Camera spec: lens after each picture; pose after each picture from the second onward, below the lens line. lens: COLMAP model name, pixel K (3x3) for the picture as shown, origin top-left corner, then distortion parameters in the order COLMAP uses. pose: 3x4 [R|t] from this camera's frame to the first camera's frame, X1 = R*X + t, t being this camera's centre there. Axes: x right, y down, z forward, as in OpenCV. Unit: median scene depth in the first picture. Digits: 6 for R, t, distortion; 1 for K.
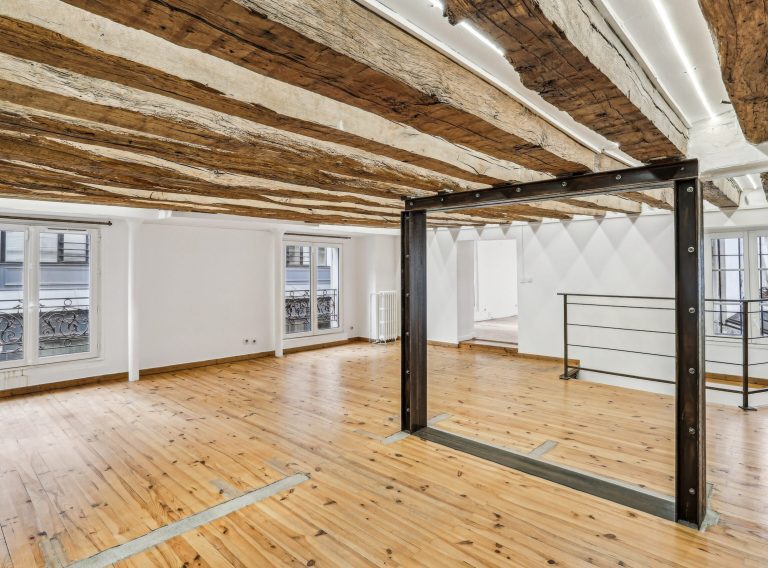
lens RADIAL K [[418.1, 0, 387.7], [0, 418.1, 268.9], [0, 0, 1]] dist [-0.054332, 0.026286]
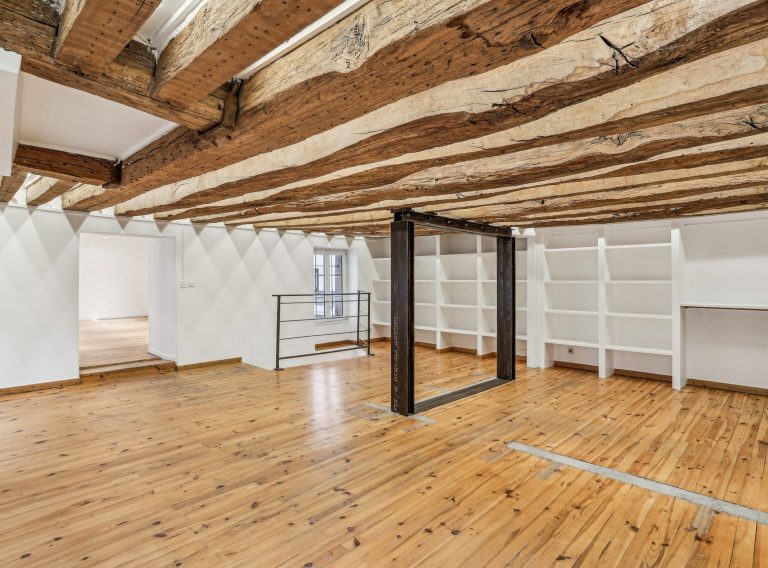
lens RADIAL K [[418.1, 0, 387.7], [0, 418.1, 268.9], [0, 0, 1]] dist [-0.054332, 0.026286]
pose [[0.054481, 0.020685, 0.998301, -1.296336], [-0.005960, 0.999774, -0.020390, 0.017987], [-0.998497, -0.004839, 0.054592, 1.169119]]
